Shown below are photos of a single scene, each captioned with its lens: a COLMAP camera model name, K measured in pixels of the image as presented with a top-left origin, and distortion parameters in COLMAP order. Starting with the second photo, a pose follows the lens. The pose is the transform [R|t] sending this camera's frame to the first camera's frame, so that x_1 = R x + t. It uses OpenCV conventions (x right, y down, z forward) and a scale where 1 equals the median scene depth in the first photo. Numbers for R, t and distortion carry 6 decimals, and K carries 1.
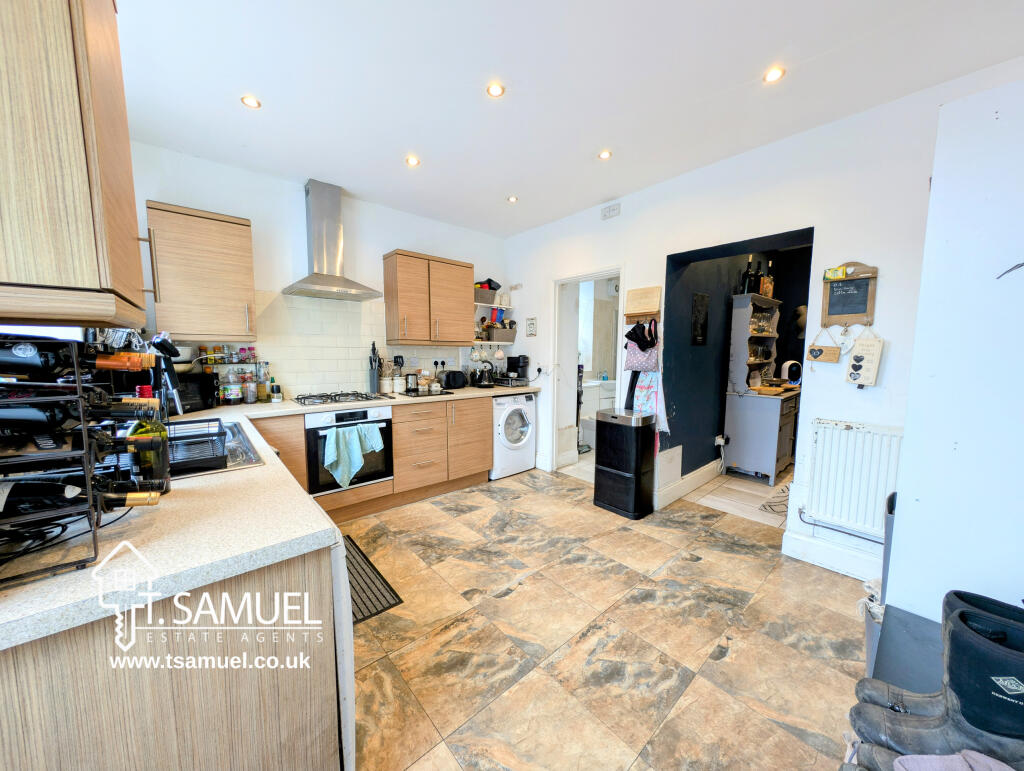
lens RADIAL K [[365.0, 0, 511.0], [0, 365.0, 386.2], [0, 0, 1]] dist [0.020114, -0.012595]
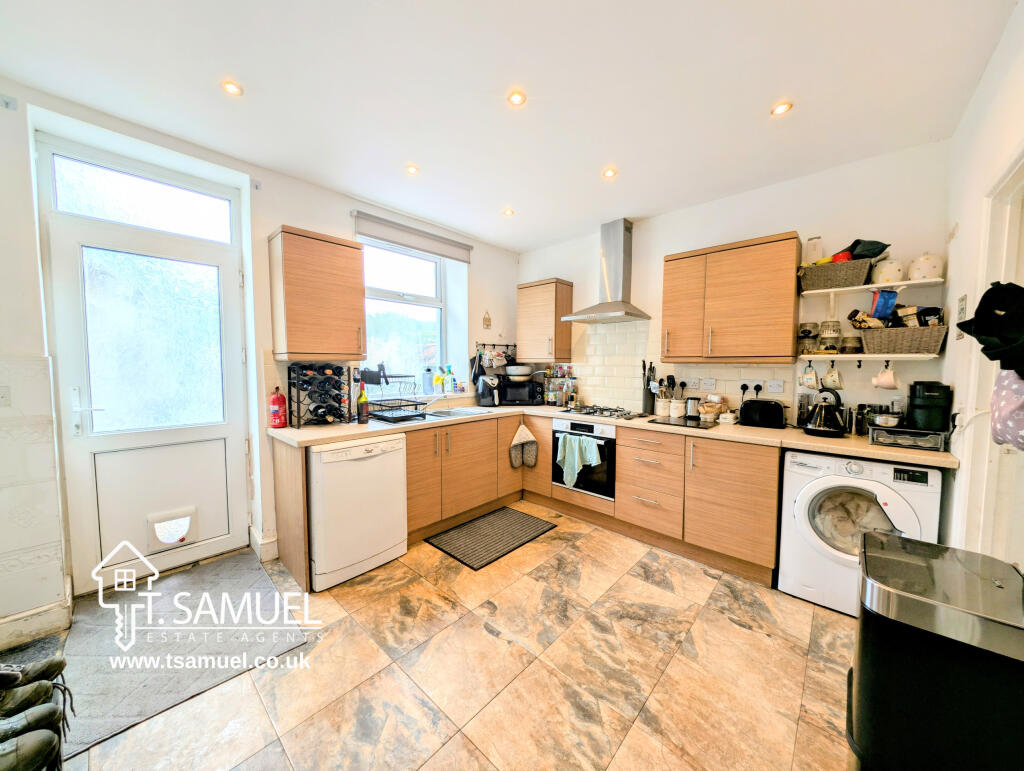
lens RADIAL K [[365.0, 0, 511.0], [0, 365.0, 386.2], [0, 0, 1]] dist [0.020114, -0.012595]
pose [[0.103547, 0.055828, -0.993056, 0.635569], [-0.097889, 0.994148, 0.045683, -0.072466], [0.989796, 0.092479, 0.108406, 0.641037]]
